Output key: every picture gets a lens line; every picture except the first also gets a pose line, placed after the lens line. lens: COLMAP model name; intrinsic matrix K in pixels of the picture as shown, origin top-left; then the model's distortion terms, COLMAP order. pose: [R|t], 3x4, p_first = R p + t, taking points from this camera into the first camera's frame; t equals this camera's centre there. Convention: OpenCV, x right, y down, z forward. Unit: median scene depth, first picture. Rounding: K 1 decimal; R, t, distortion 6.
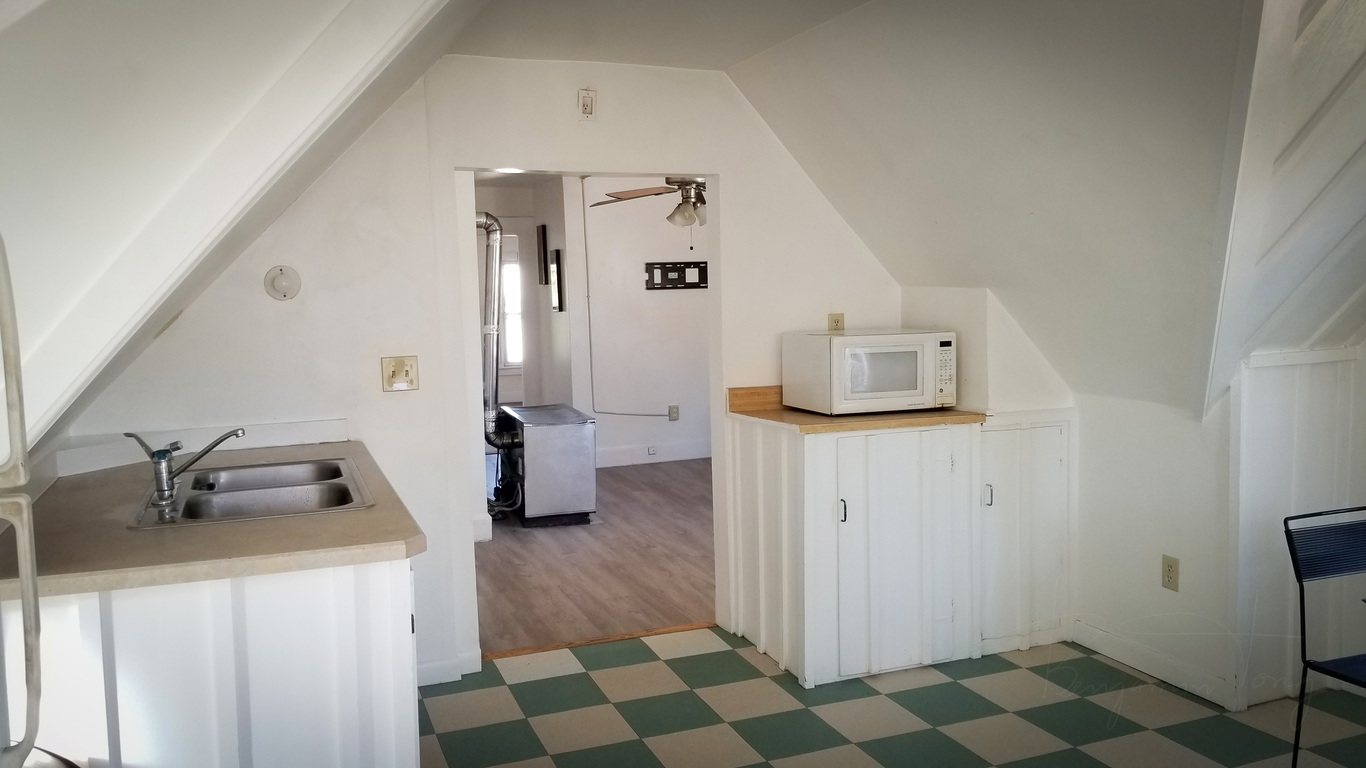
lens RADIAL K [[1047.7, 0, 660.9], [0, 1047.7, 332.6], [0, 0, 1]] dist [0.028825, -0.071824]
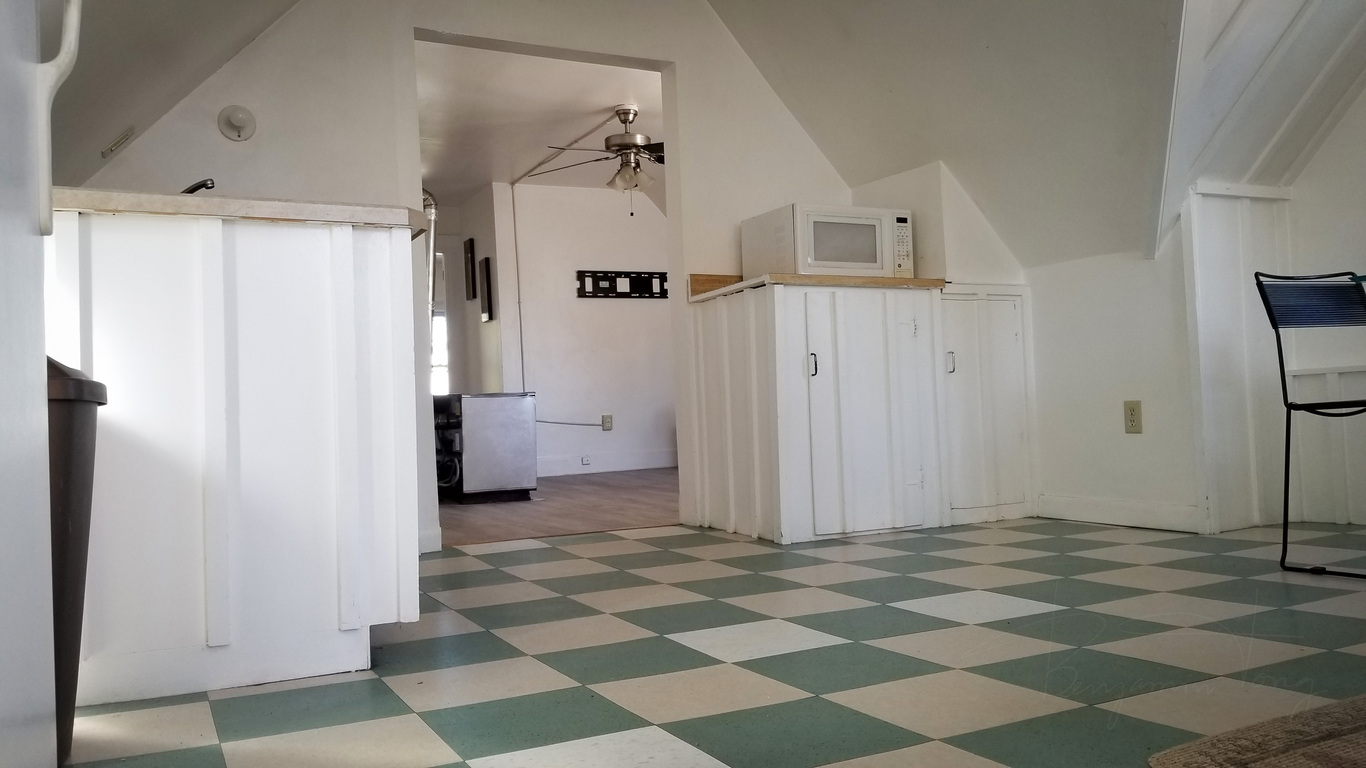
lens RADIAL K [[1047.7, 0, 661.2], [0, 1047.7, 370.6], [0, 0, 1]] dist [0.028825, -0.071824]
pose [[0.995349, -0.012372, 0.095539, -0.059832], [0.022006, 0.994698, -0.100456, 0.251064], [-0.093789, 0.102091, 0.990344, 0.027904]]
